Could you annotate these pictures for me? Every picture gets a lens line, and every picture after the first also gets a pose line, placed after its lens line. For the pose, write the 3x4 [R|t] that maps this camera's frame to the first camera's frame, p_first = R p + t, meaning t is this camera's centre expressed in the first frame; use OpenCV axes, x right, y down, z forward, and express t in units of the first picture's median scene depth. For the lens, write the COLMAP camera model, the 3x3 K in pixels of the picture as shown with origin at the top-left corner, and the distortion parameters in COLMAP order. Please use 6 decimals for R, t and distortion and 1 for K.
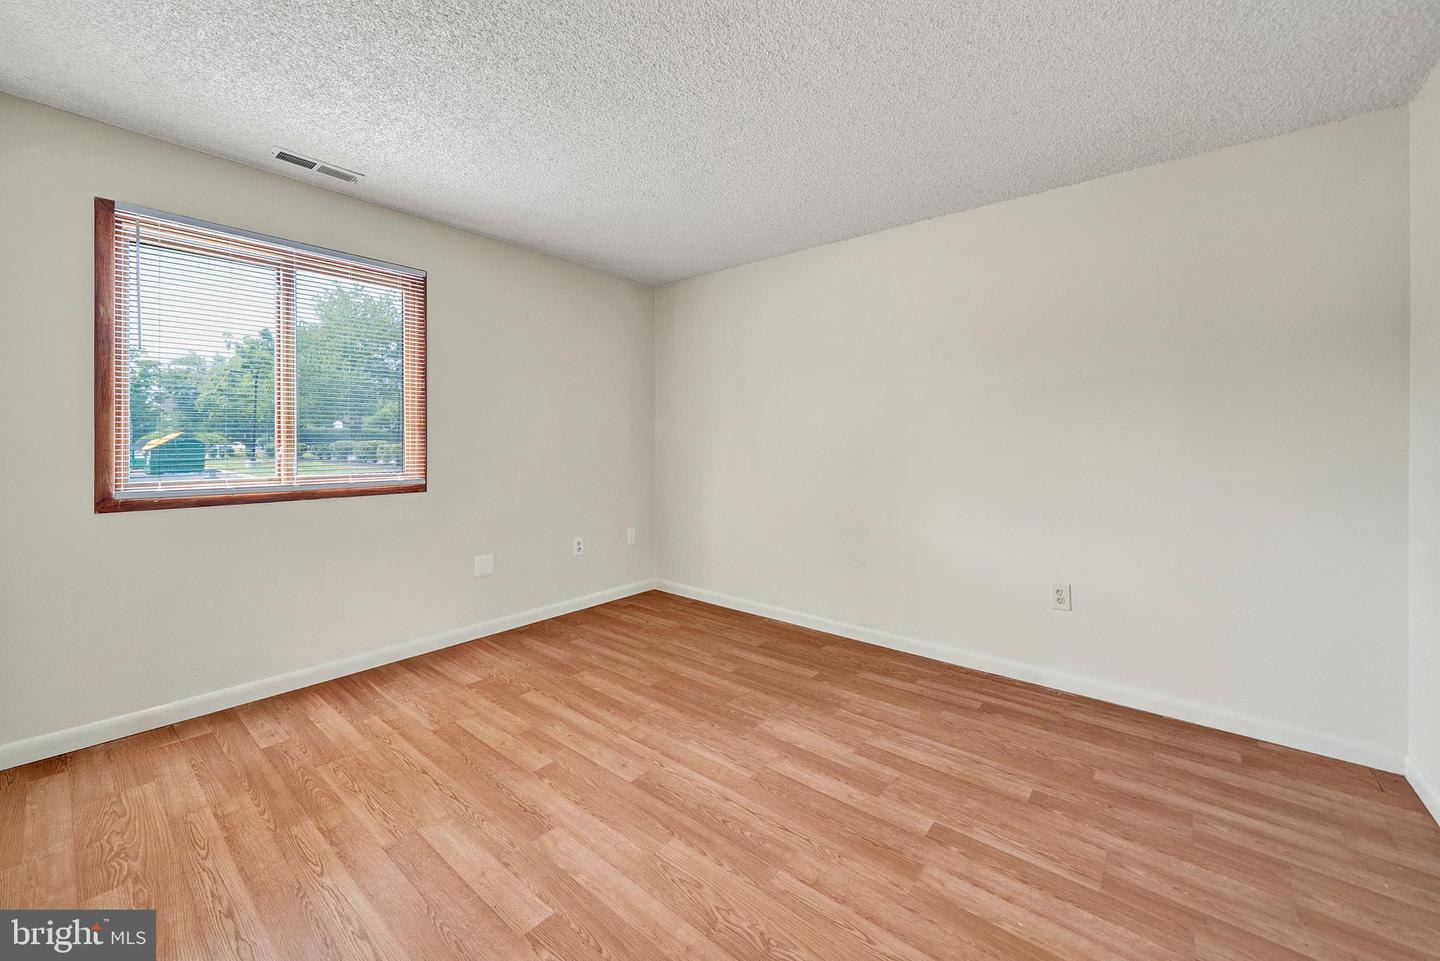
lens RADIAL K [[559.1, 0, 746.6], [0, 559.1, 443.5], [0, 0, 1]] dist [-0.002071, 0.000054]
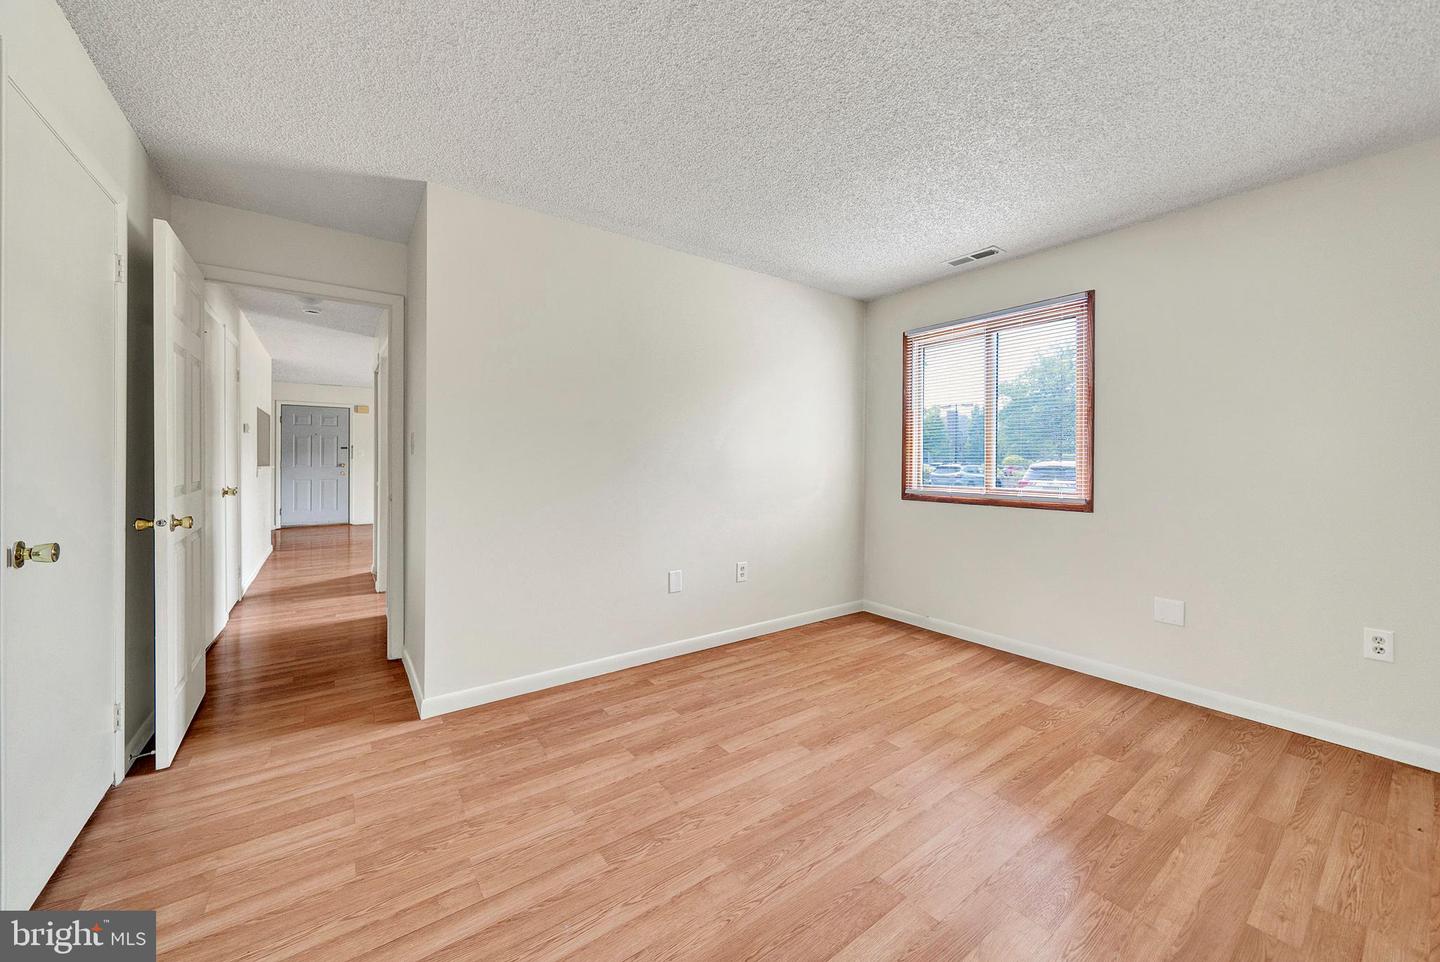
lens RADIAL K [[523.4, 0, 722.3], [0, 523.4, 467.3], [0, 0, 1]] dist [0.000217, 0.000000]
pose [[-0.263845, 0.007105, -0.964539, 0.660315], [-0.007055, 0.999932, 0.009296, 0.002851], [0.964539, 0.009257, -0.263777, 0.816946]]
